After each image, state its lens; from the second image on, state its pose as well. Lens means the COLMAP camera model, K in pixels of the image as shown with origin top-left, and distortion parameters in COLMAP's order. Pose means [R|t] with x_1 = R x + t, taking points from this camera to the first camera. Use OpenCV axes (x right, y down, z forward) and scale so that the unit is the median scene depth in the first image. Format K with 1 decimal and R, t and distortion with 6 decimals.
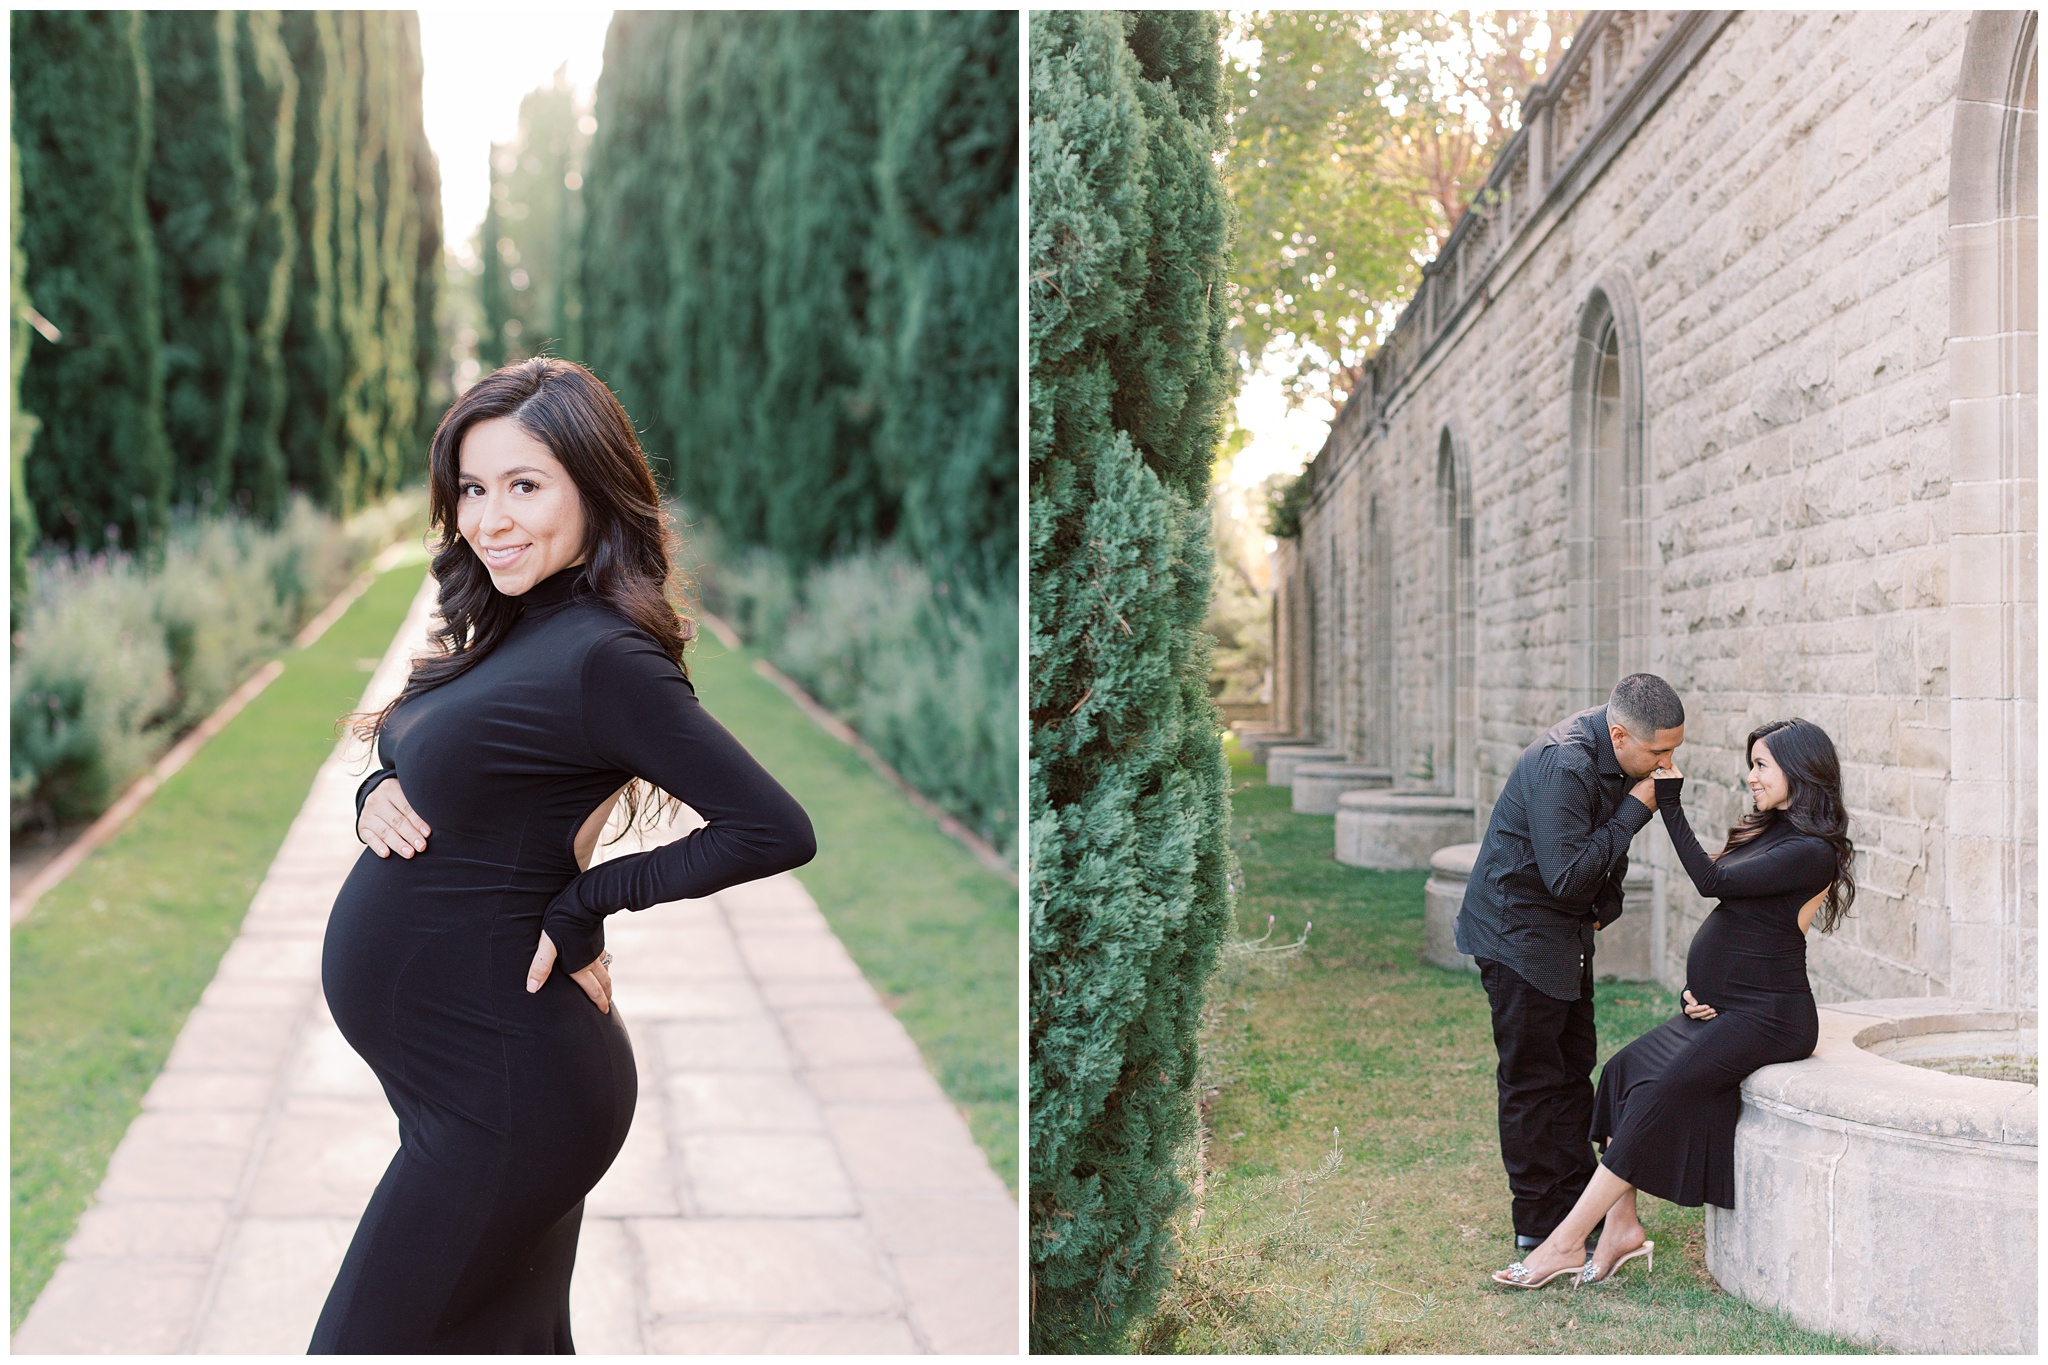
lens RADIAL K [[2931.5, 0, 1024.0], [0, 2931.5, 682.5], [0, 0, 1]] dist [-0.128362, -0.061691]
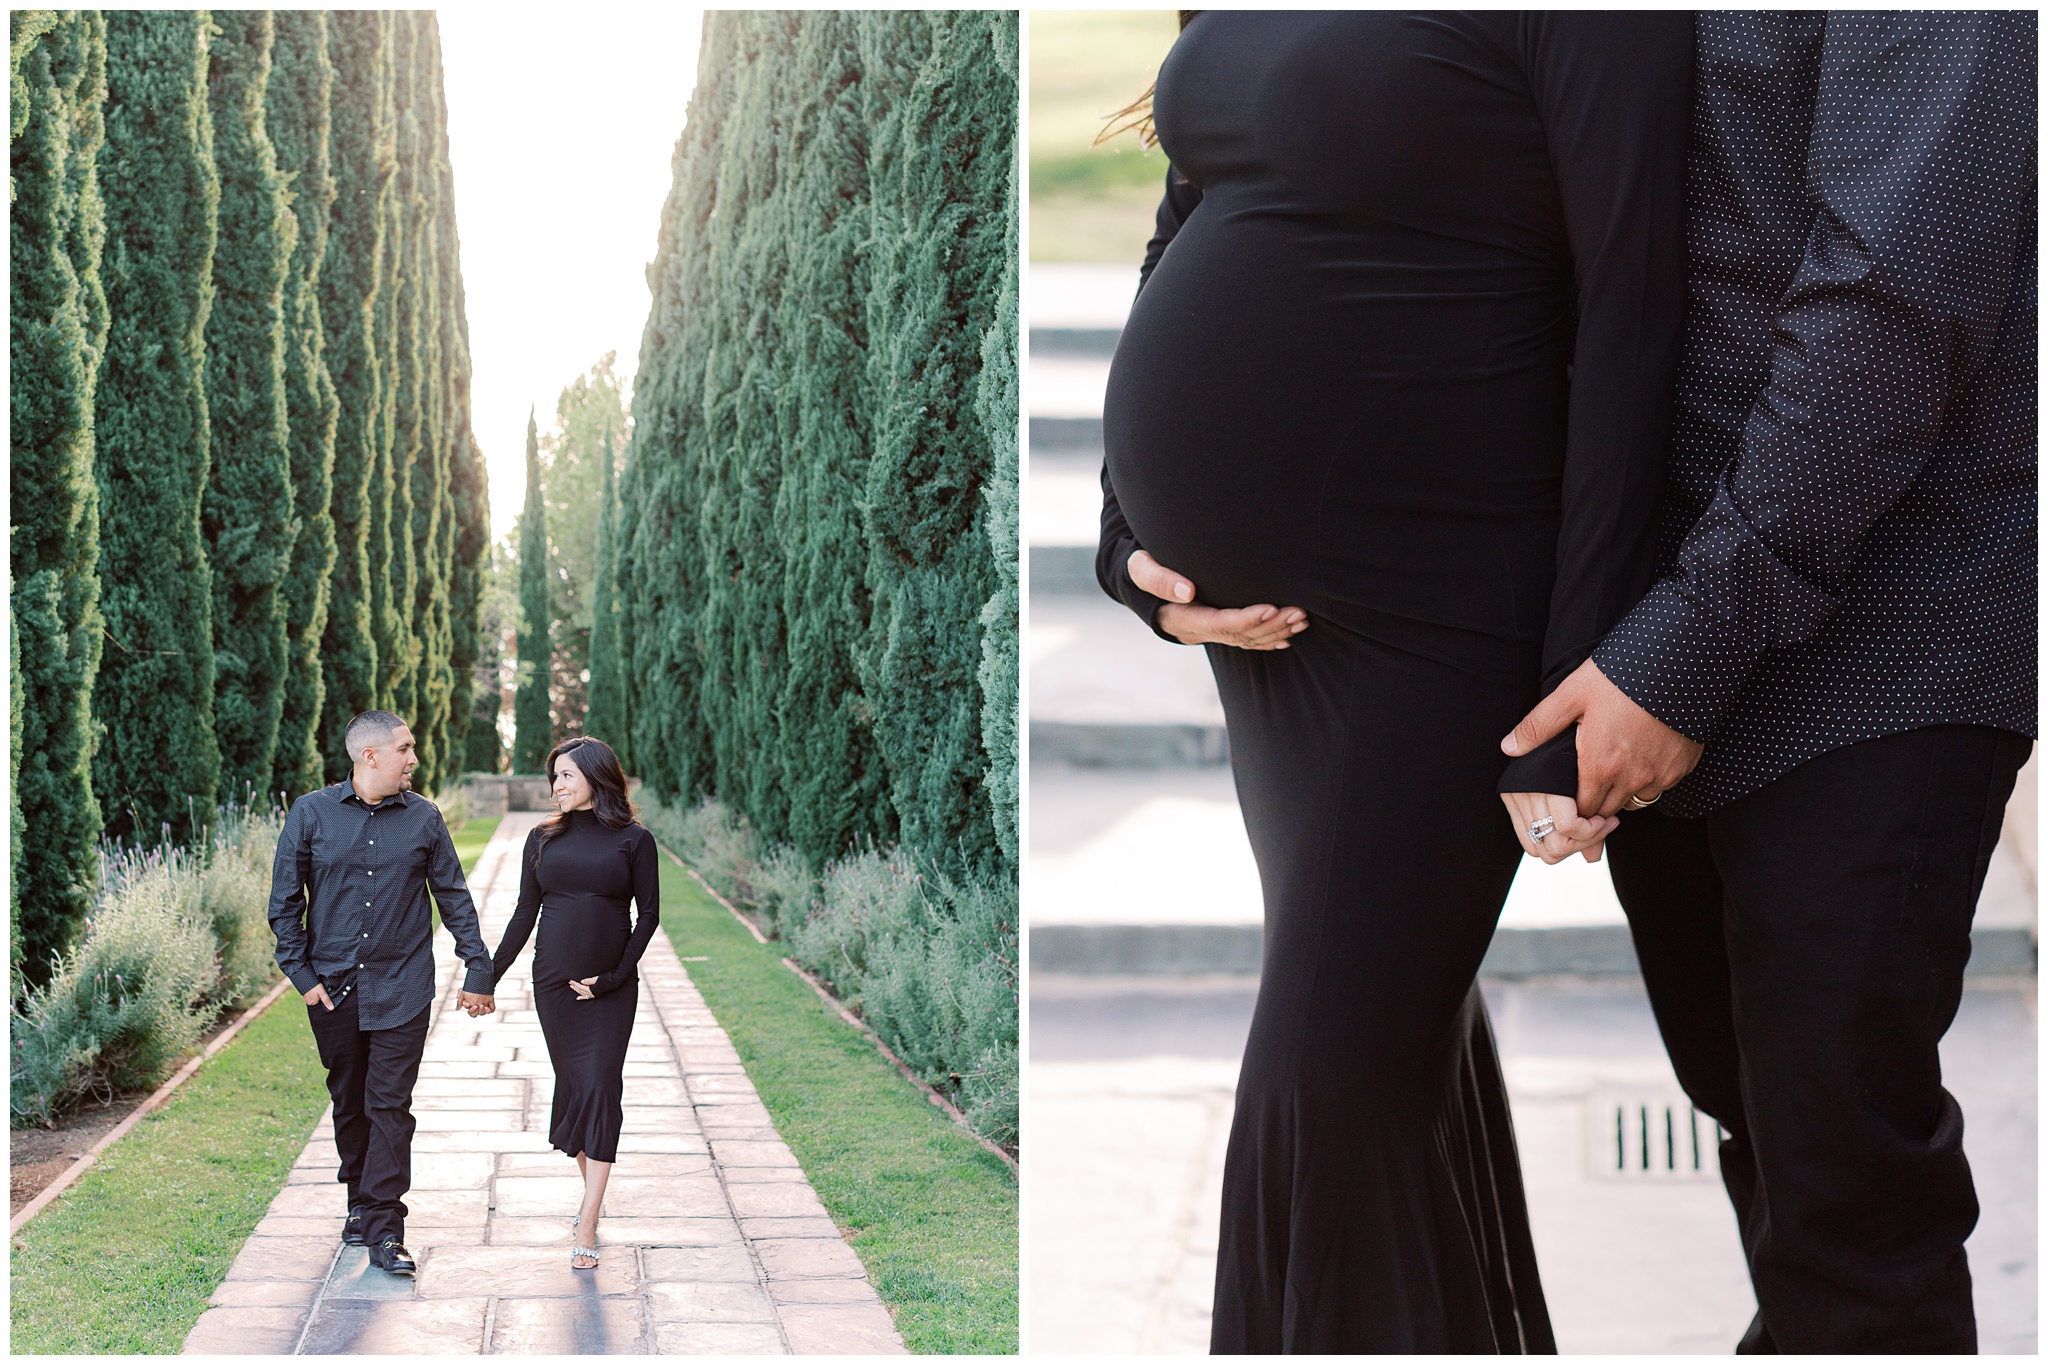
lens RADIAL K [[3053.5, 0, 1024.0], [0, 3053.5, 682.5], [0, 0, 1]] dist [-0.130074, 0.020522]
pose [[0.999786, -0.003013, -0.020452, 0.023217], [0.000952, 0.994981, -0.100059, 0.006431], [0.020651, 0.100019, 0.994771, -0.101629]]
